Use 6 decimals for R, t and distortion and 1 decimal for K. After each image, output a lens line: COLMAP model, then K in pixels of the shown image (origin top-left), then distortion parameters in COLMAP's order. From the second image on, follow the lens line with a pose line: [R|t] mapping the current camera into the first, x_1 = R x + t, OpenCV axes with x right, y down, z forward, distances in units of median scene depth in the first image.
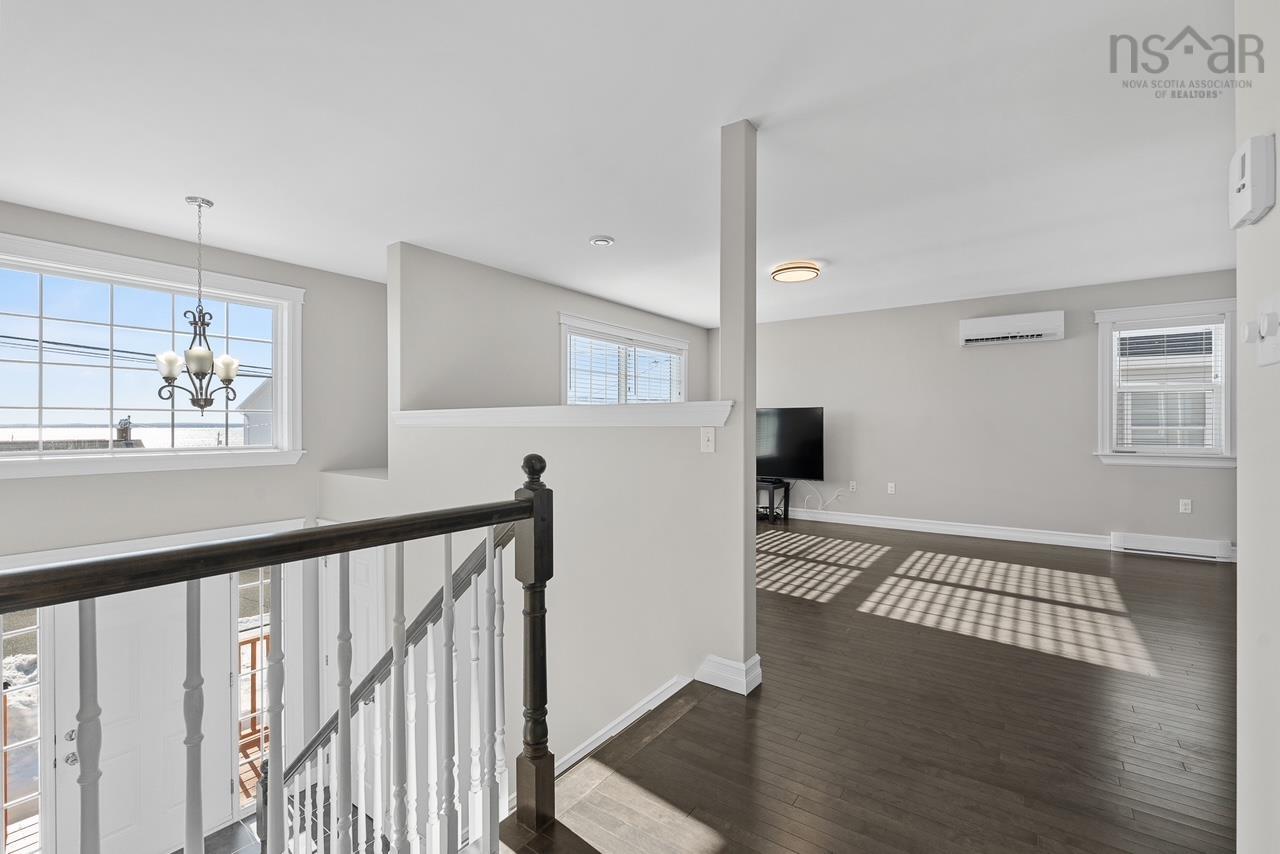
lens RADIAL K [[558.9, 0, 645.8], [0, 558.9, 436.1], [0, 0, 1]] dist [-0.004196, 0.000264]
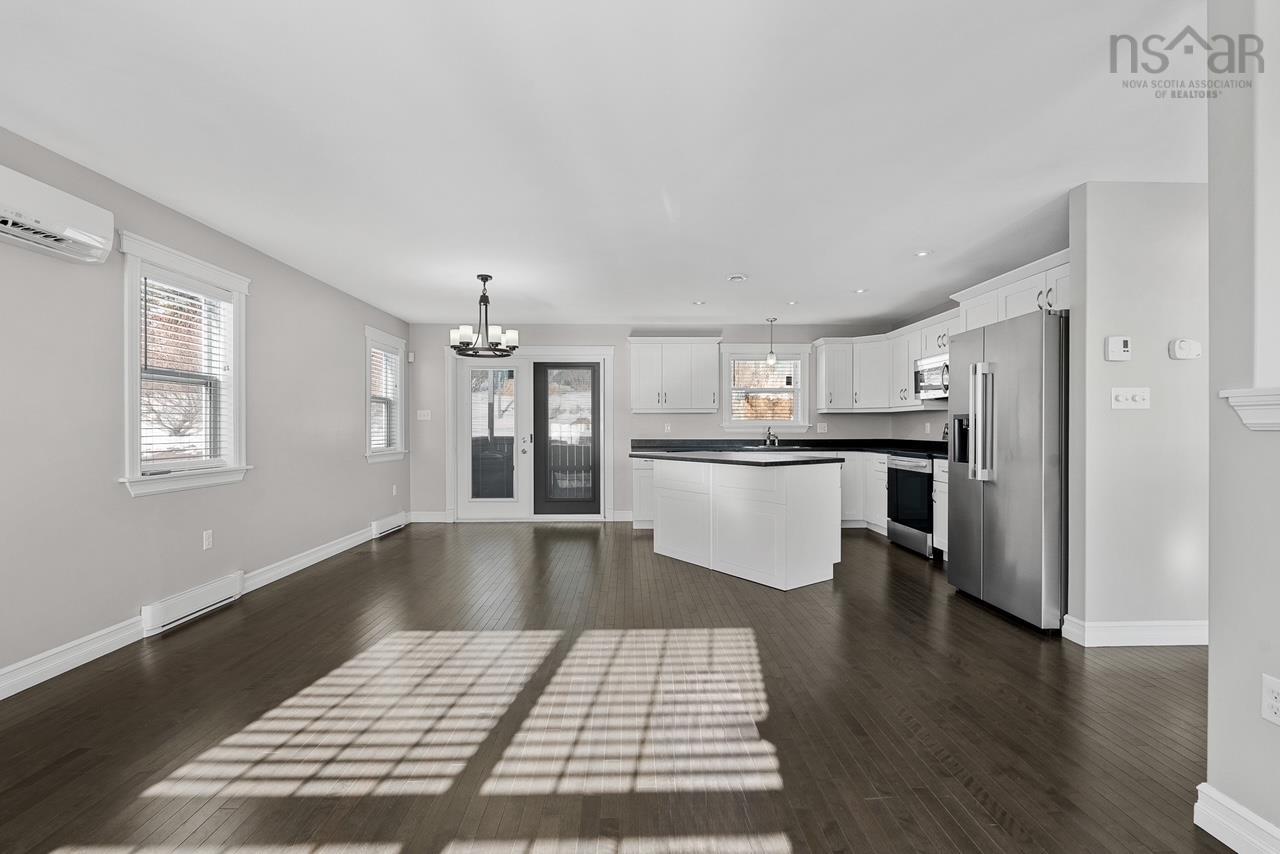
lens RADIAL K [[558.9, 0, 640.1], [0, 558.9, 439.6], [0, 0, 1]] dist [-0.004196, 0.000264]
pose [[-0.597193, -0.017097, 0.801915, 0.022543], [0.019212, 0.999181, 0.035610, -0.017092], [-0.801868, 0.036673, -0.596375, 0.767869]]
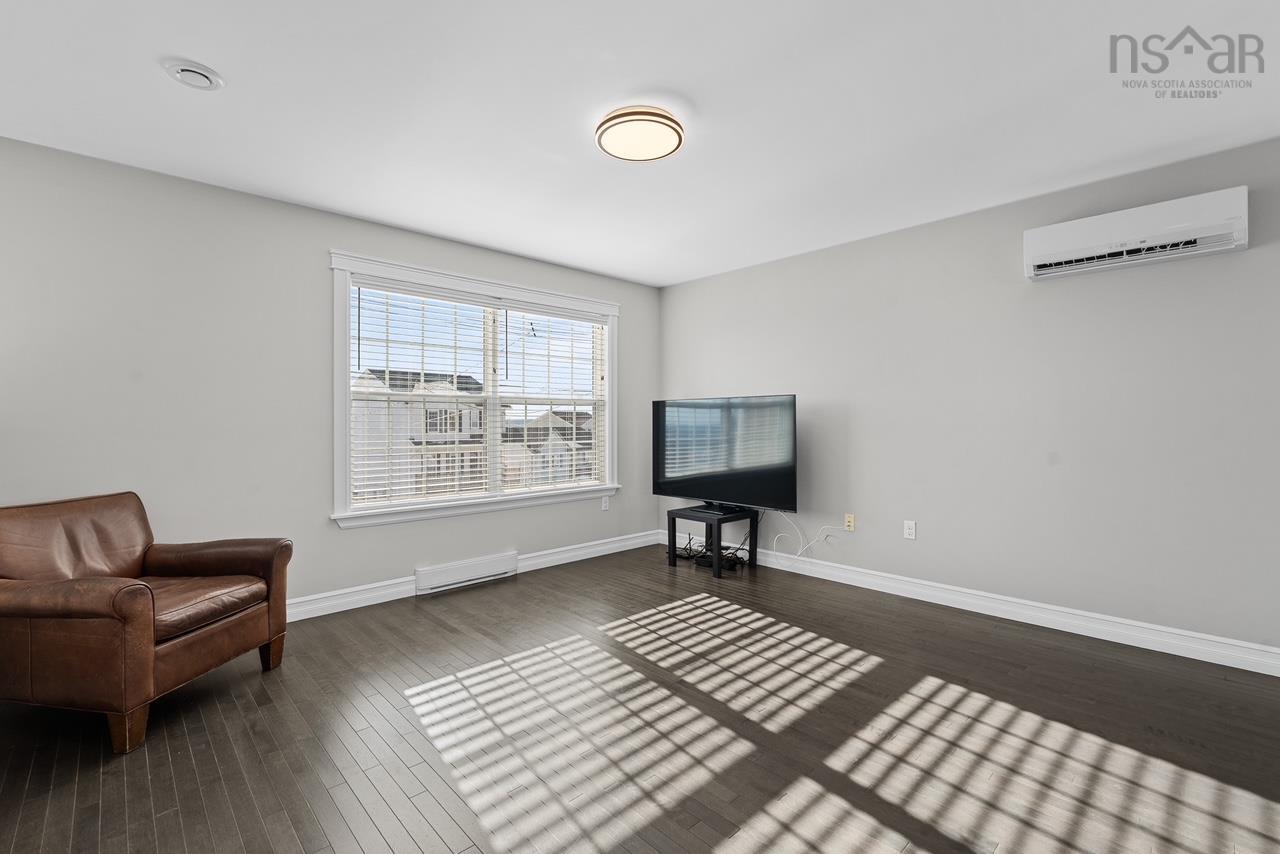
lens RADIAL K [[558.9, 0, 643.6], [0, 558.9, 422.9], [0, 0, 1]] dist [-0.004196, 0.000264]
pose [[0.984072, -0.001810, -0.177762, 0.267175], [-0.001740, 0.999802, -0.019813, -0.007347], [0.177763, 0.019807, 0.983874, 0.365009]]
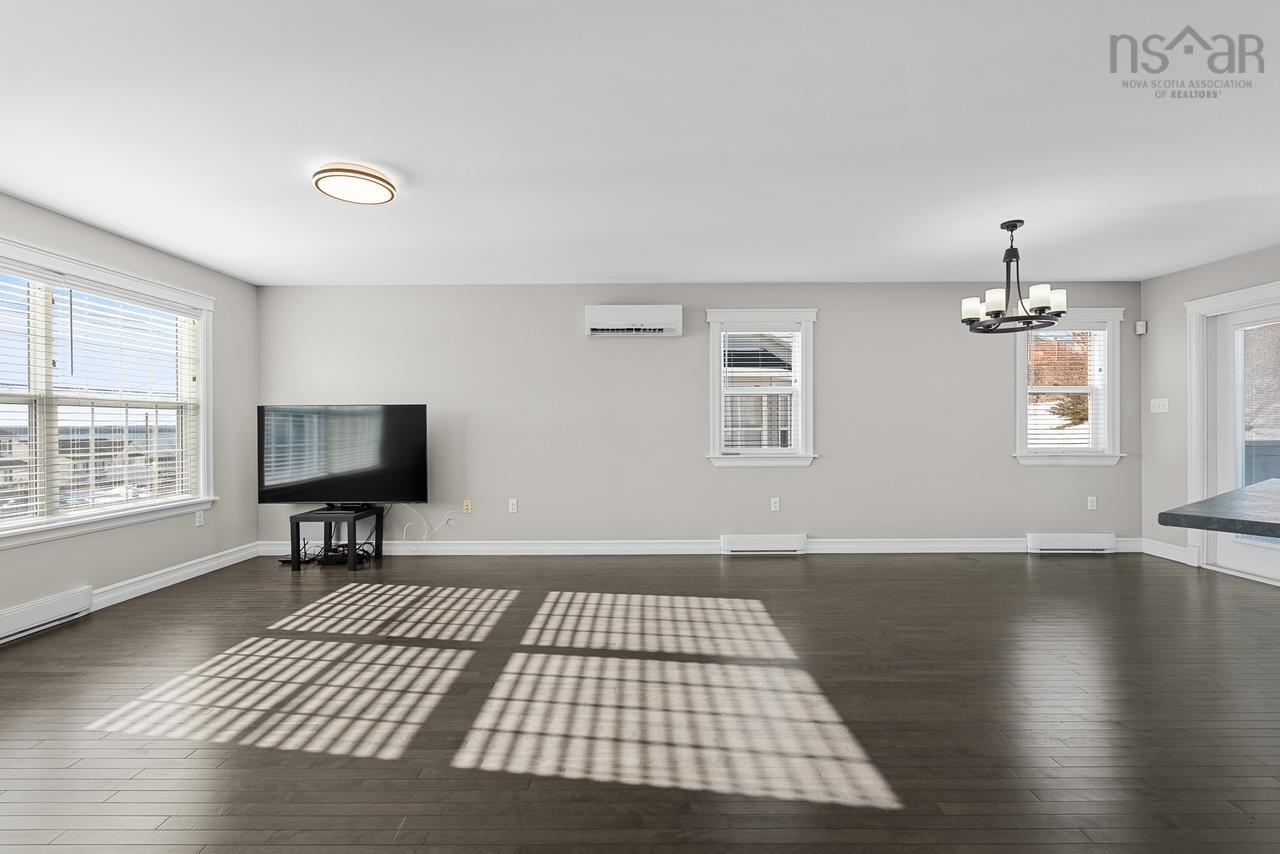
lens RADIAL K [[558.9, 0, 632.4], [0, 558.9, 427.9], [0, 0, 1]] dist [-0.004196, 0.000264]
pose [[0.815153, -0.004589, 0.579227, 0.111222], [0.016883, 0.999732, -0.015840, -0.003534], [-0.578999, 0.022691, 0.815012, 0.236650]]
